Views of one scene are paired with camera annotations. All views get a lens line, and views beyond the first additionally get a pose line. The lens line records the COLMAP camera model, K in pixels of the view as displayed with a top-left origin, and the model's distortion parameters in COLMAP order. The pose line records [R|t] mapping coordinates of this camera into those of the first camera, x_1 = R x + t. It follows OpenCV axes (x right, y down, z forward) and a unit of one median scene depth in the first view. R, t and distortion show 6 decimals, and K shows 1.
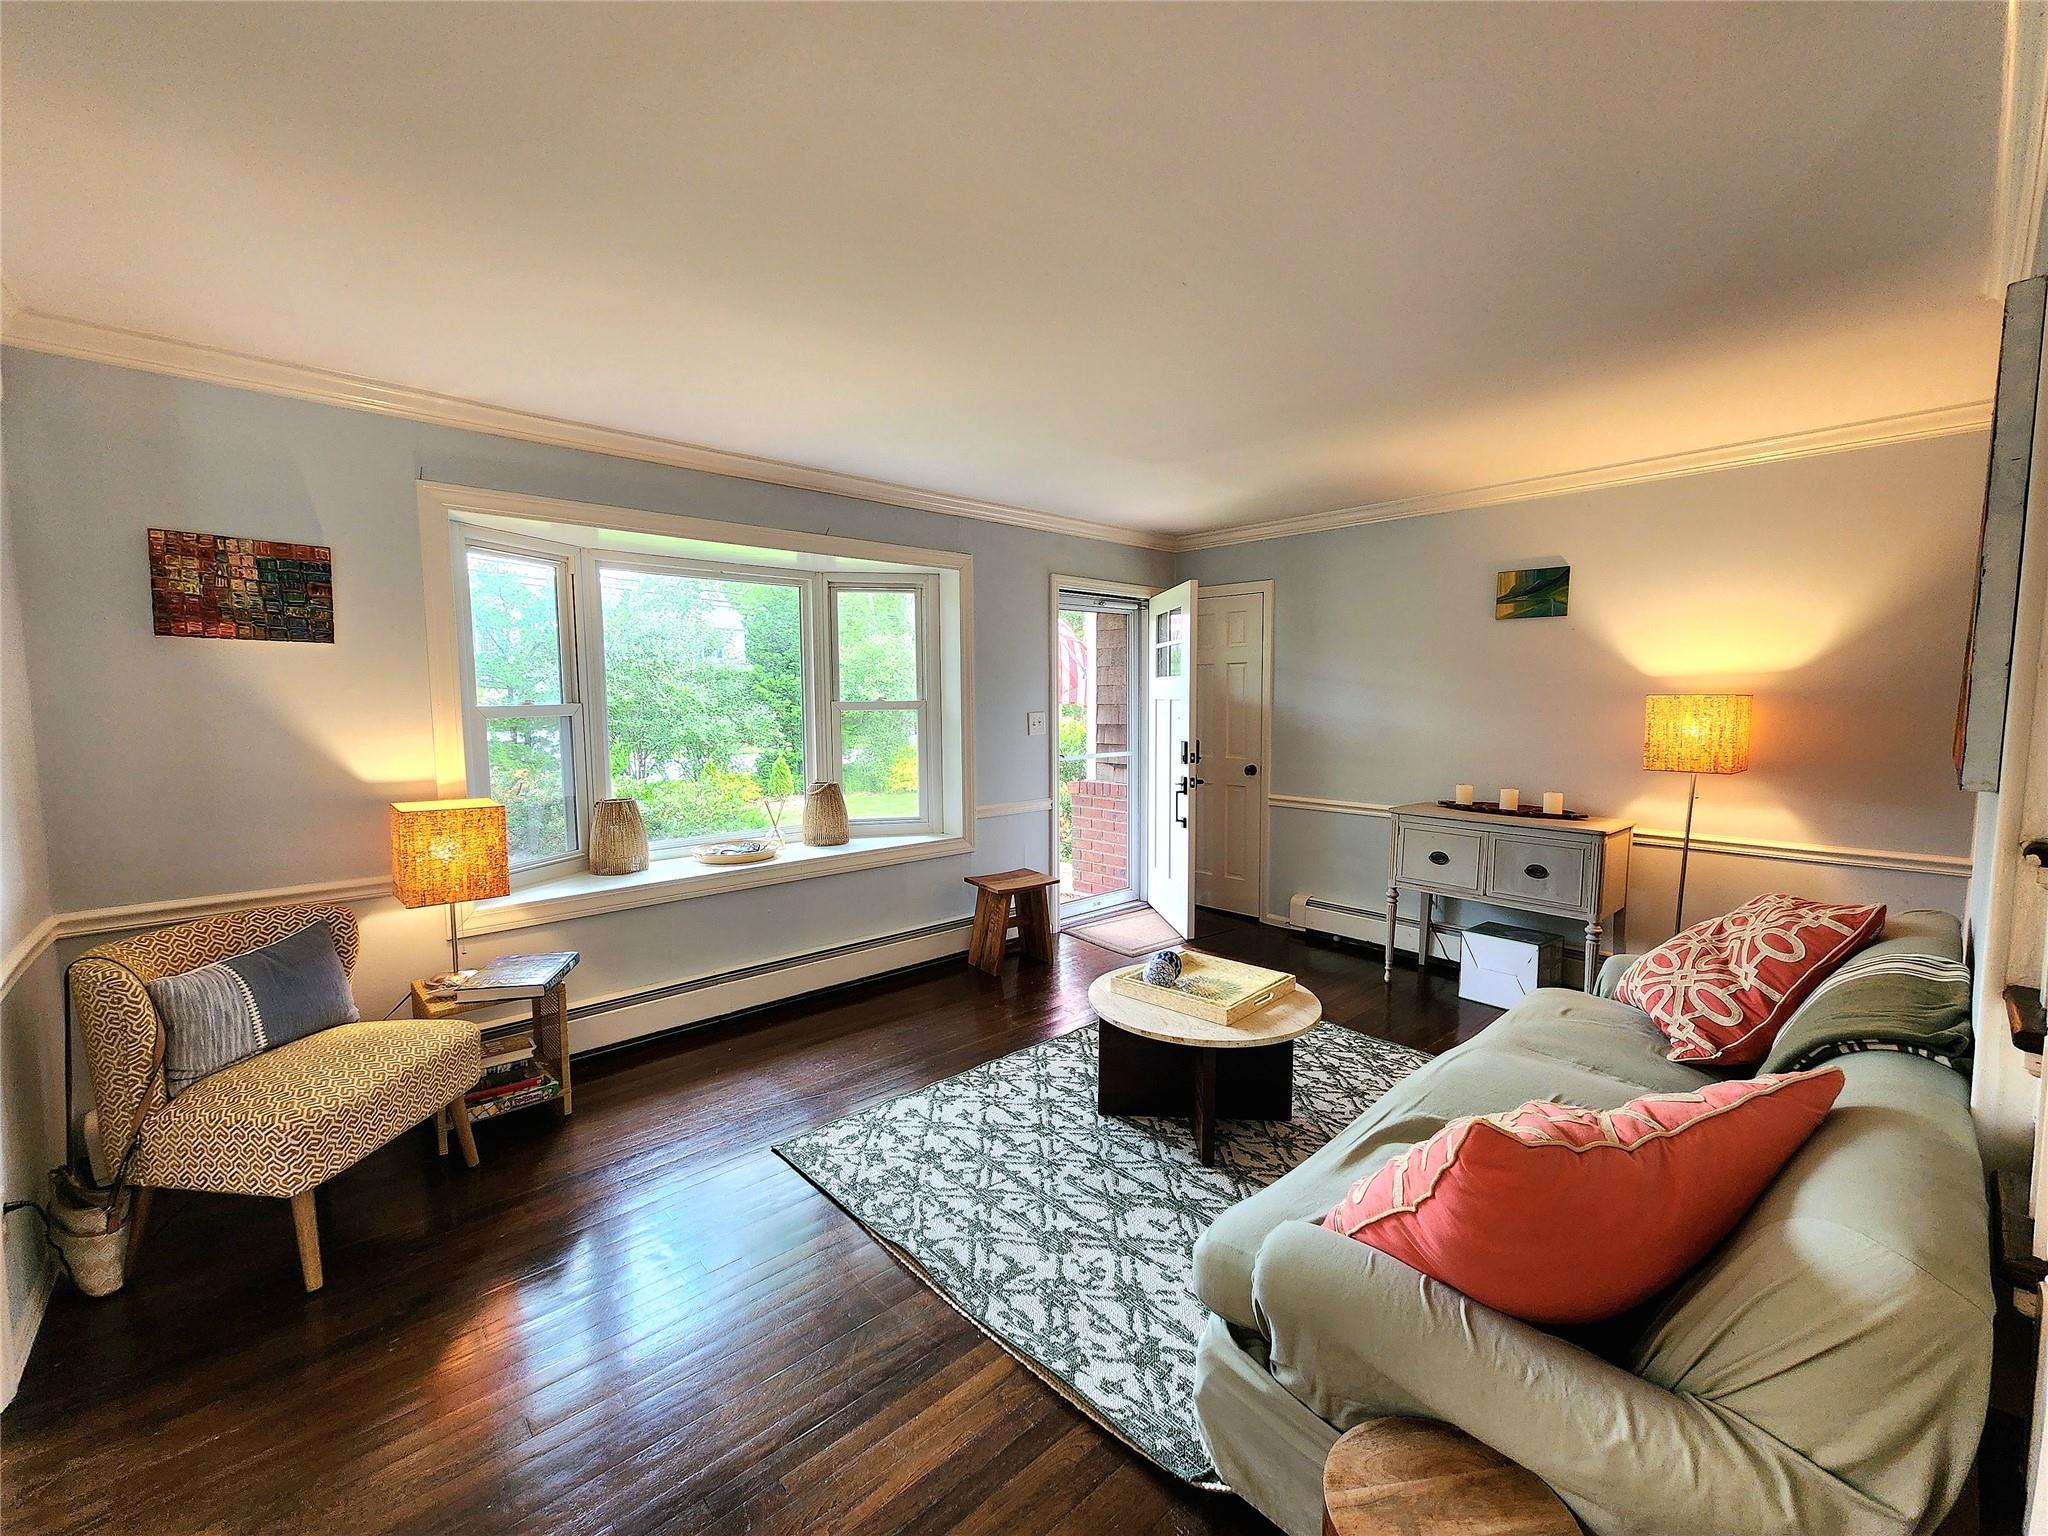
lens RADIAL K [[843.5, 0, 1020.6], [0, 843.5, 769.8], [0, 0, 1]] dist [0.006192, 0.000906]
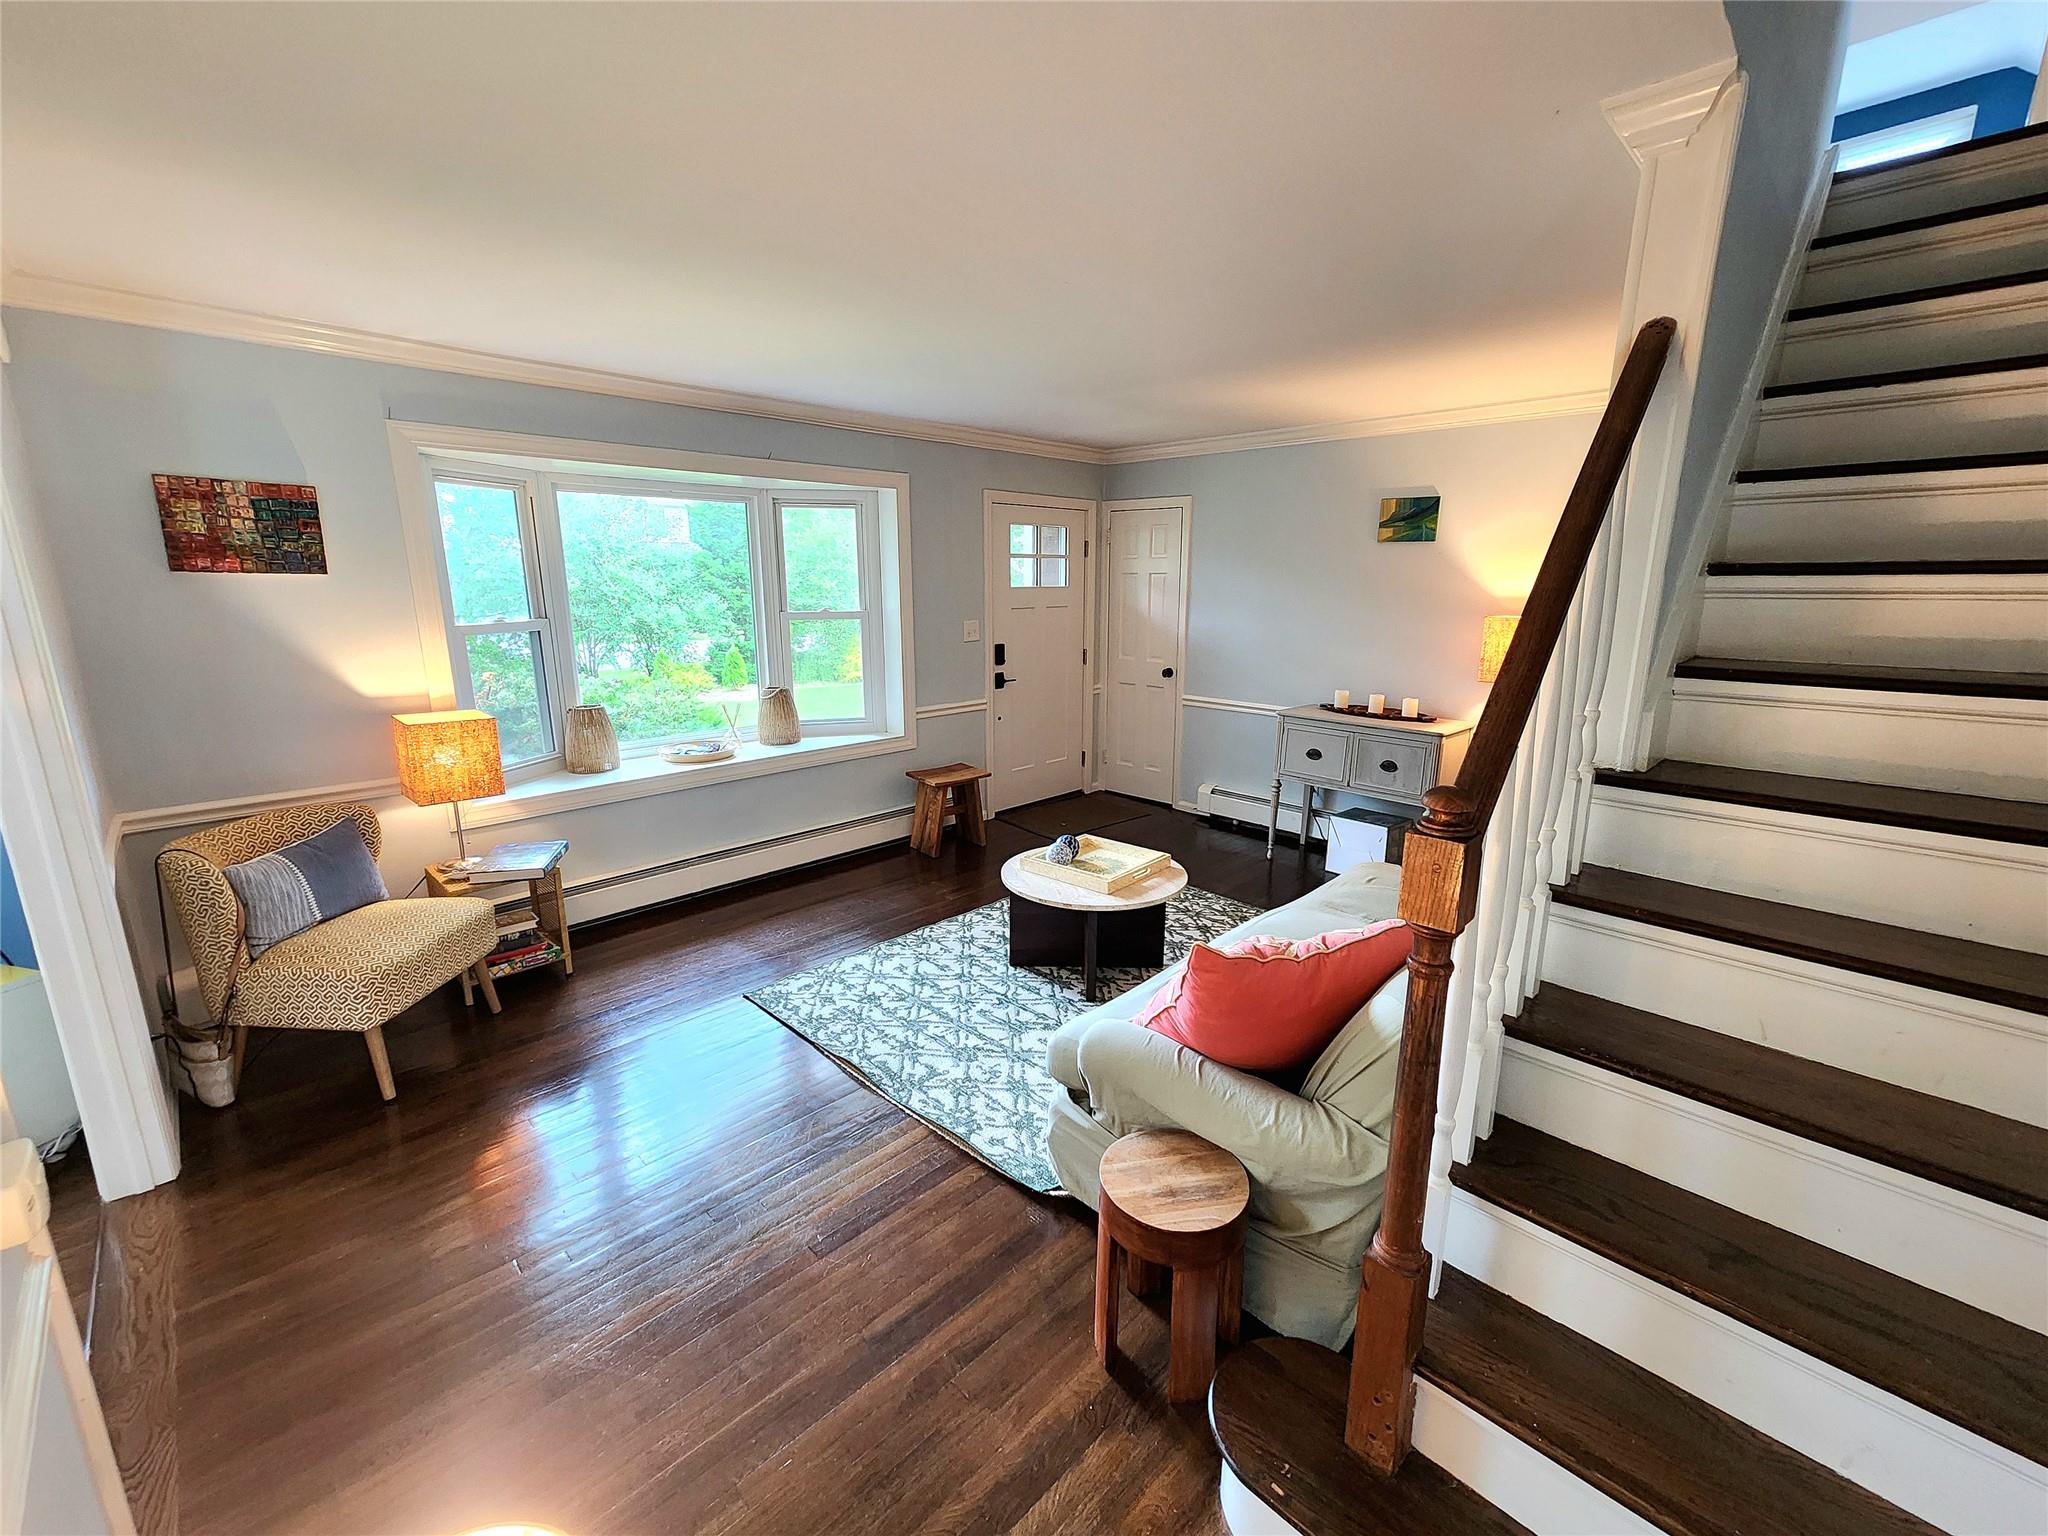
lens RADIAL K [[843.5, 0, 1024.3], [0, 843.5, 767.4], [0, 0, 1]] dist [0.006192, 0.000906]
pose [[0.998640, -0.004989, 0.051900, 0.053508], [-0.002025, 0.990950, 0.134218, -0.048615], [-0.052100, -0.134140, 0.989592, -0.196993]]
